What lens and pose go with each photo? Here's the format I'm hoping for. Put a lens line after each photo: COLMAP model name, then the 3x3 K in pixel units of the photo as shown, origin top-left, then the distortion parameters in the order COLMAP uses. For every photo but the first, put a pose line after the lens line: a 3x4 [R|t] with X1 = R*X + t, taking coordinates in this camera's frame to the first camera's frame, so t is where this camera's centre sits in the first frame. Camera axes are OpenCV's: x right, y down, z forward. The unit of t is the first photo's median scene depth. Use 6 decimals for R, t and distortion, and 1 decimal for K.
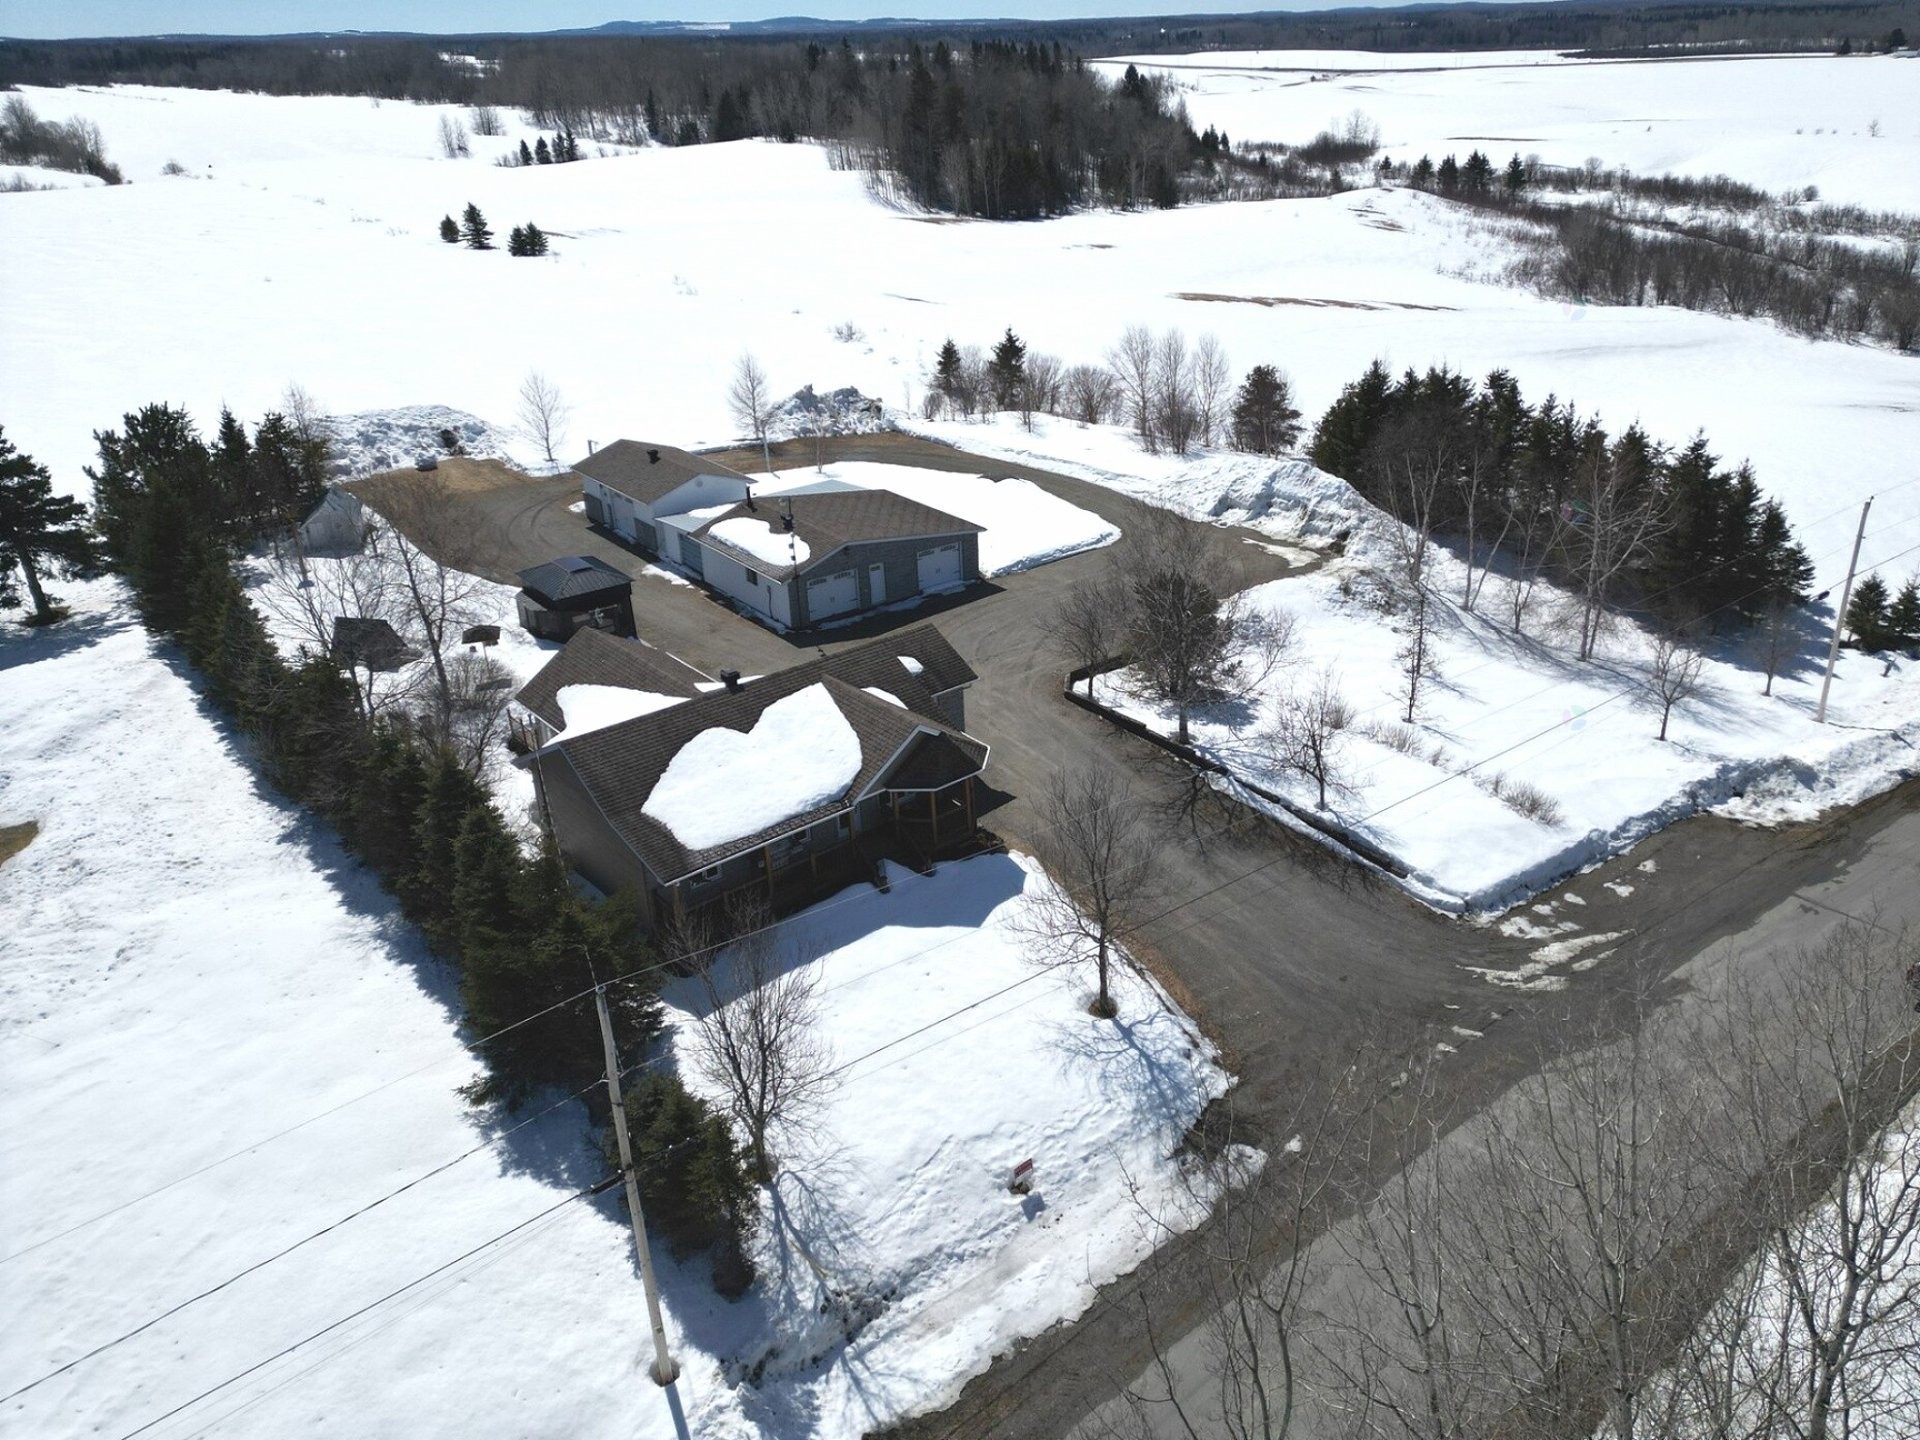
lens RADIAL K [[1382.7, 0, 975.1], [0, 1382.7, 714.5], [0, 0, 1]] dist [0.048506, -0.005210]
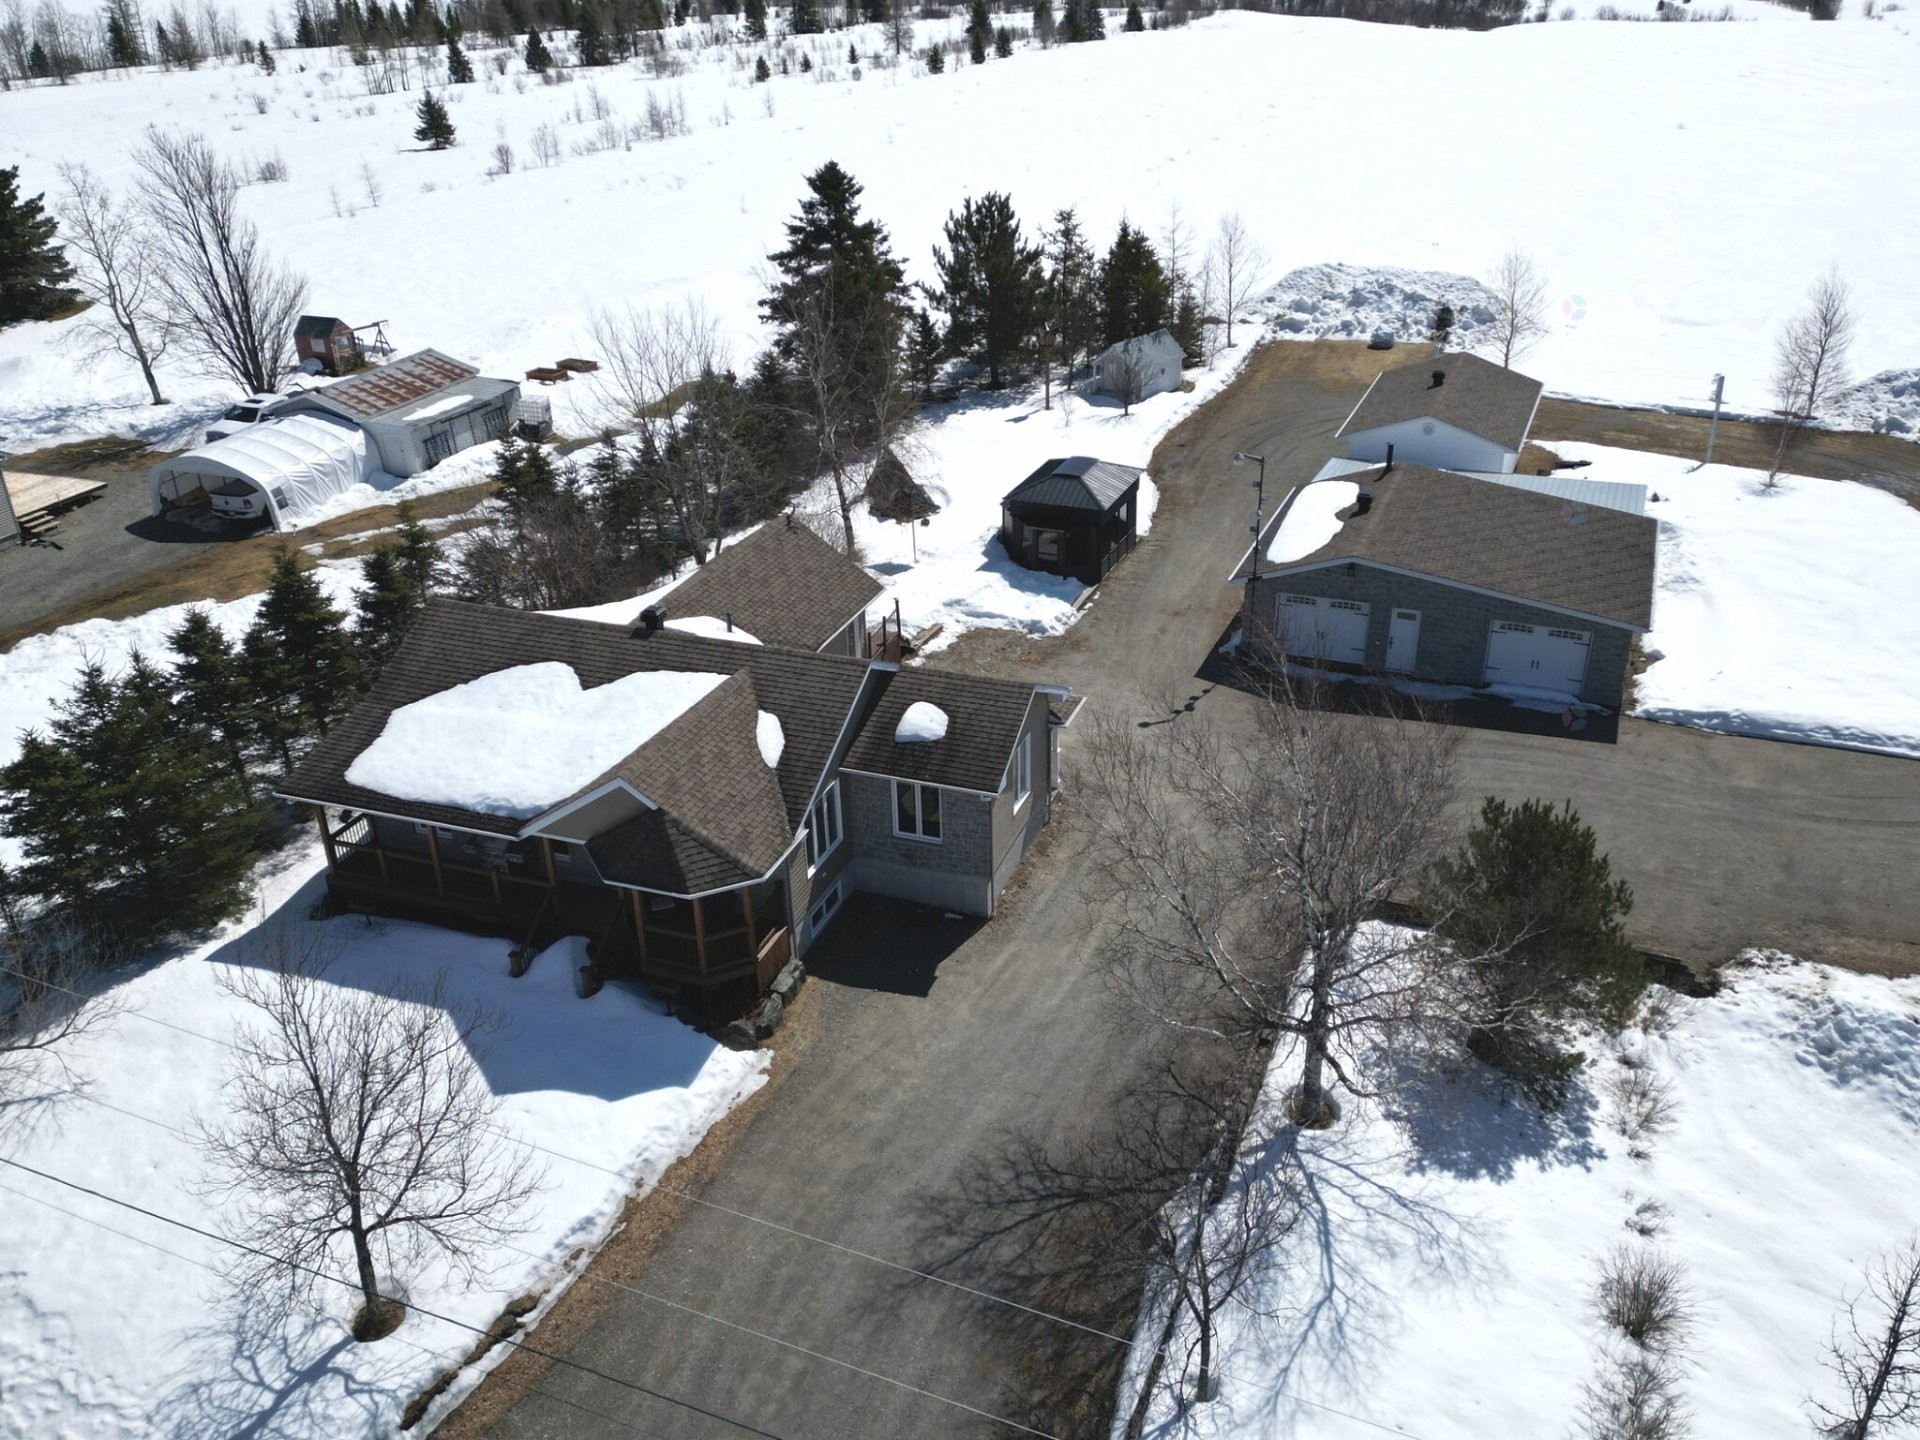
lens RADIAL K [[1497.5, 0, 967.8], [0, 1497.5, 730.3], [0, 0, 1]] dist [0.060893, -0.029773]
pose [[0.510100, 0.417529, -0.751975, 0.400958], [-0.366520, 0.896440, 0.249115, -0.176367], [0.778114, 0.148540, 0.610307, 0.506037]]
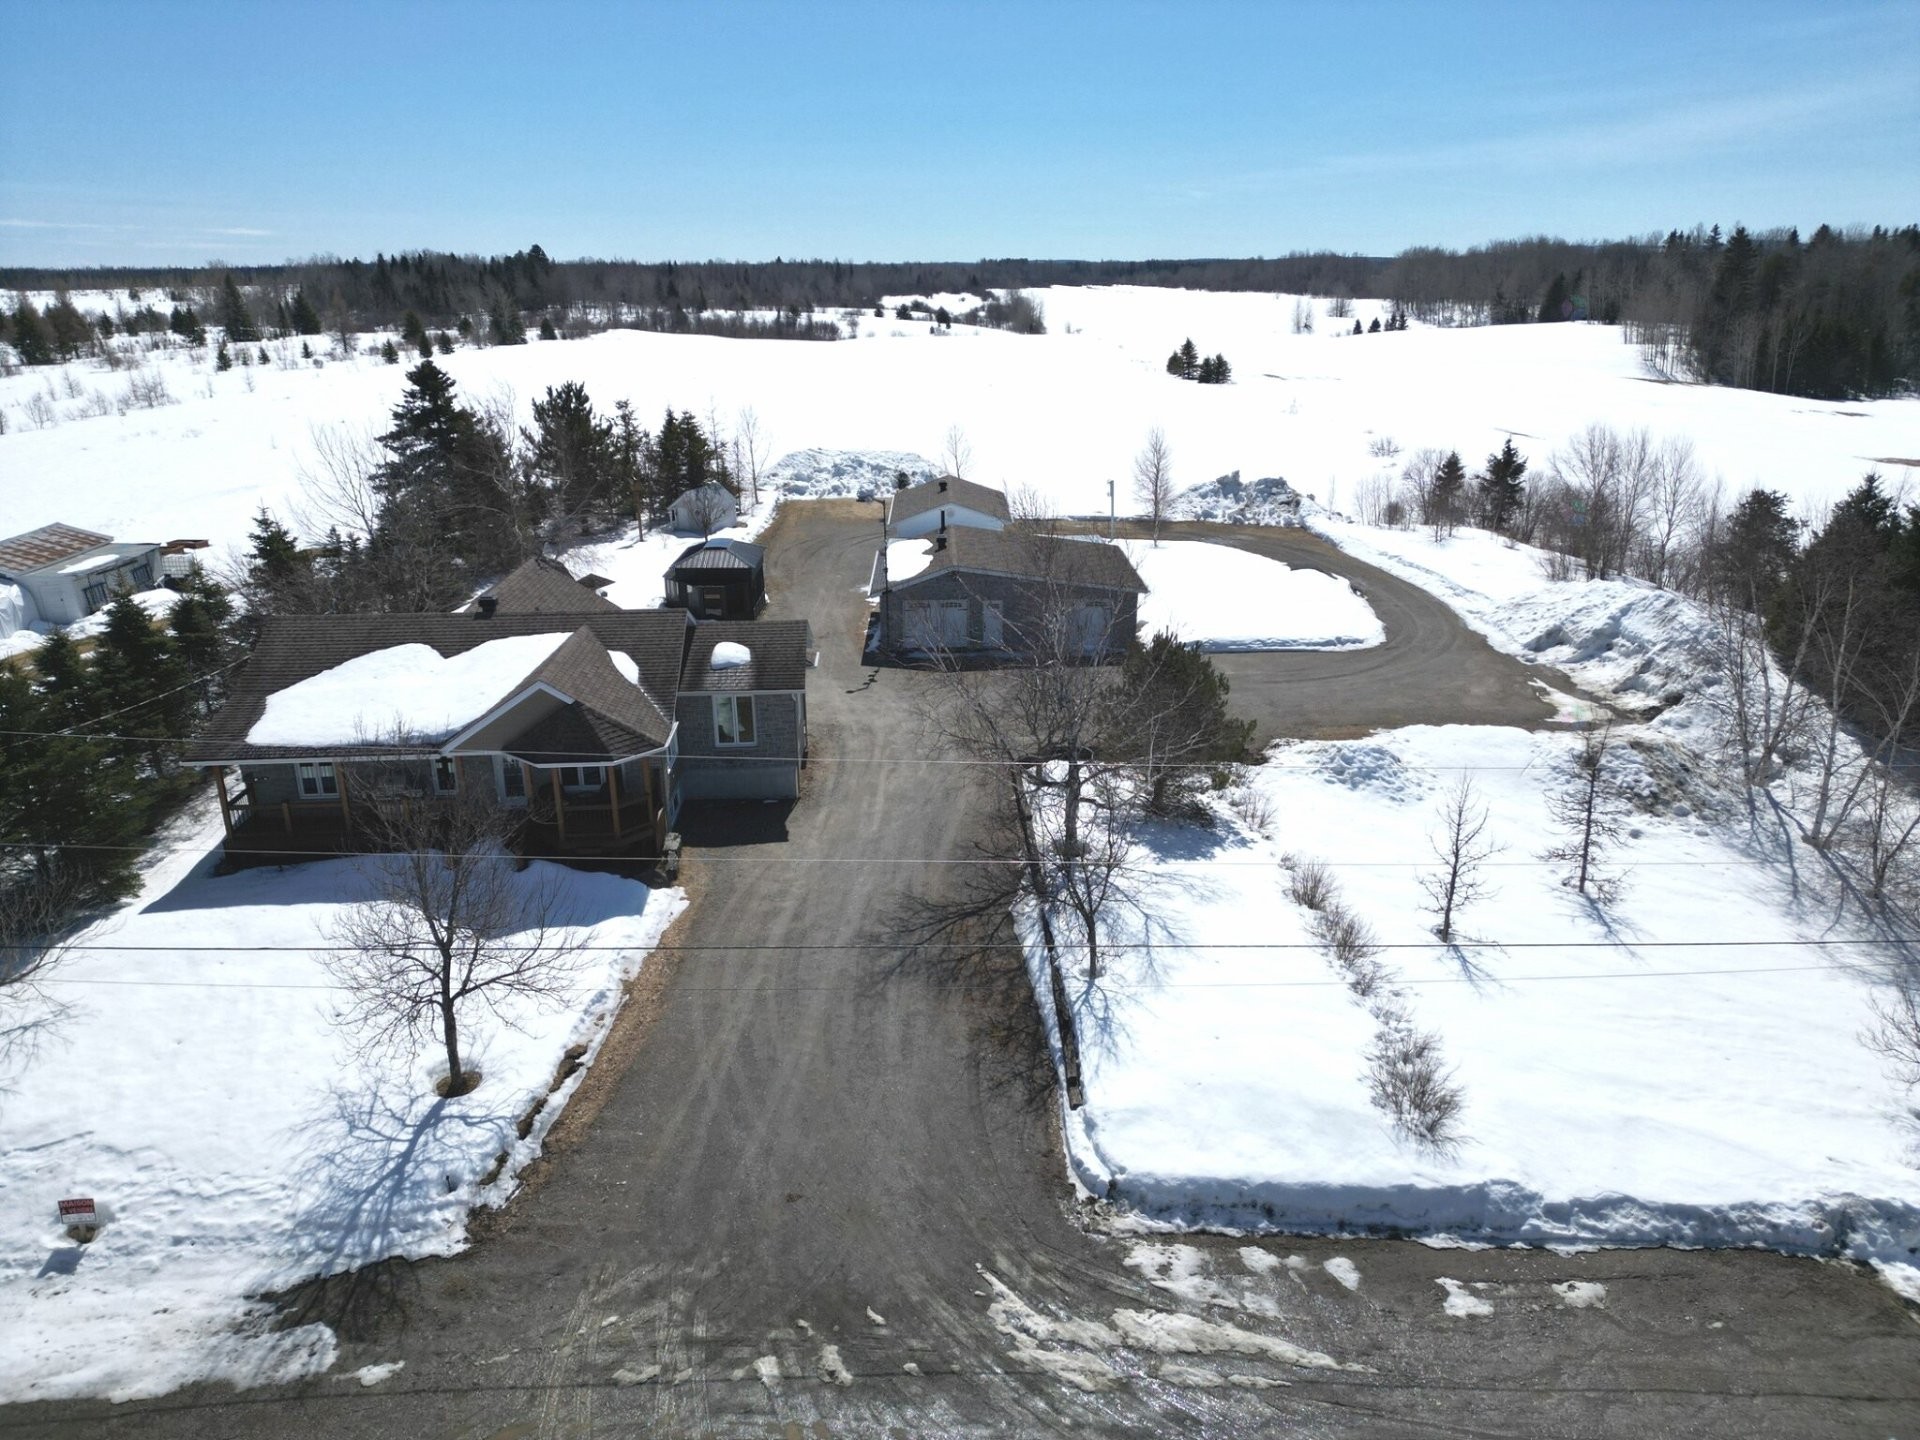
lens RADIAL K [[1257.4, 0, 932.1], [0, 1257.4, 750.9], [0, 0, 1]] dist [0.053804, -0.039138]
pose [[0.802171, 0.231822, -0.550255, 0.403552], [-0.271527, 0.962383, 0.009614, -0.016311], [0.531785, 0.141698, 0.834941, 0.371851]]
